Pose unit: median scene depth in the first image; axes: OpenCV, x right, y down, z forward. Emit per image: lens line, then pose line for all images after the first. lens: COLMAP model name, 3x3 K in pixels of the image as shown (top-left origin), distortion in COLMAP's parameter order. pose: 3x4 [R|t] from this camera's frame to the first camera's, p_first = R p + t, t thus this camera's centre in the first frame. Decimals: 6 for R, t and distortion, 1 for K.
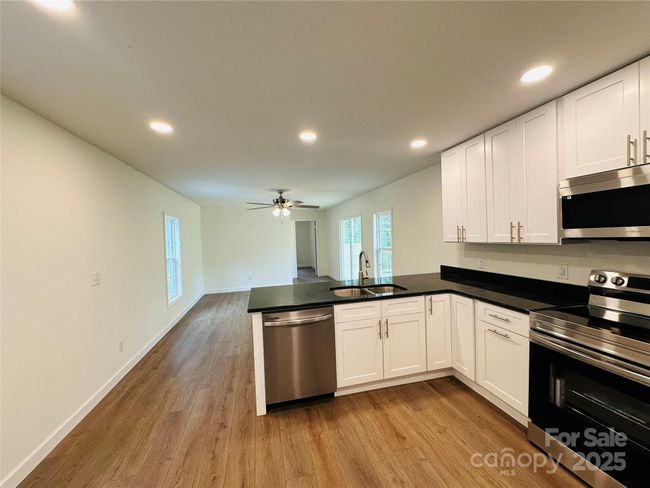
lens RADIAL K [[259.0, 0, 323.6], [0, 259.0, 244.6], [0, 0, 1]] dist [0.001275, 0.000032]
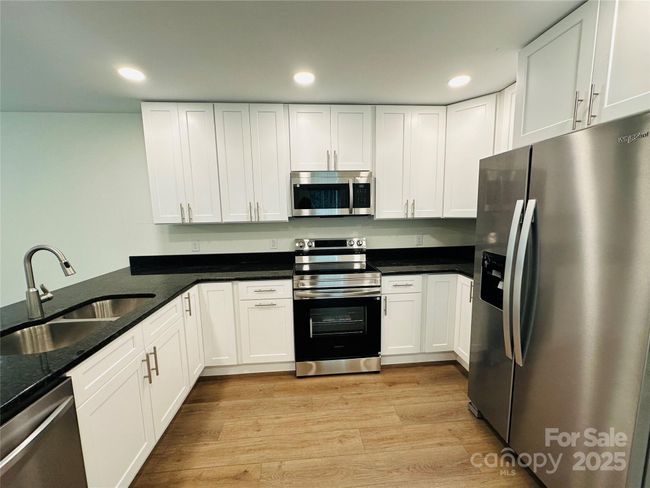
lens RADIAL K [[259.0, 0, 326.1], [0, 259.0, 244.5], [0, 0, 1]] dist [0.001275, 0.000032]
pose [[0.161947, -0.096472, 0.982072, -0.313438], [0.043605, 0.994937, 0.090545, 0.004209], [-0.985836, 0.028159, 0.165334, 0.547688]]
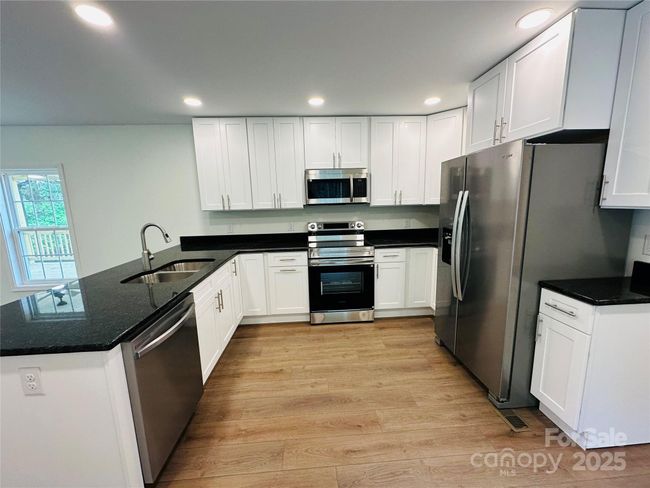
lens RADIAL K [[259.0, 0, 326.9], [0, 259.0, 244.8], [0, 0, 1]] dist [0.001275, 0.000032]
pose [[0.178533, -0.136577, 0.974409, -0.667151], [0.050138, 0.990296, 0.129617, 0.021911], [-0.982656, 0.025714, 0.183648, 0.497467]]
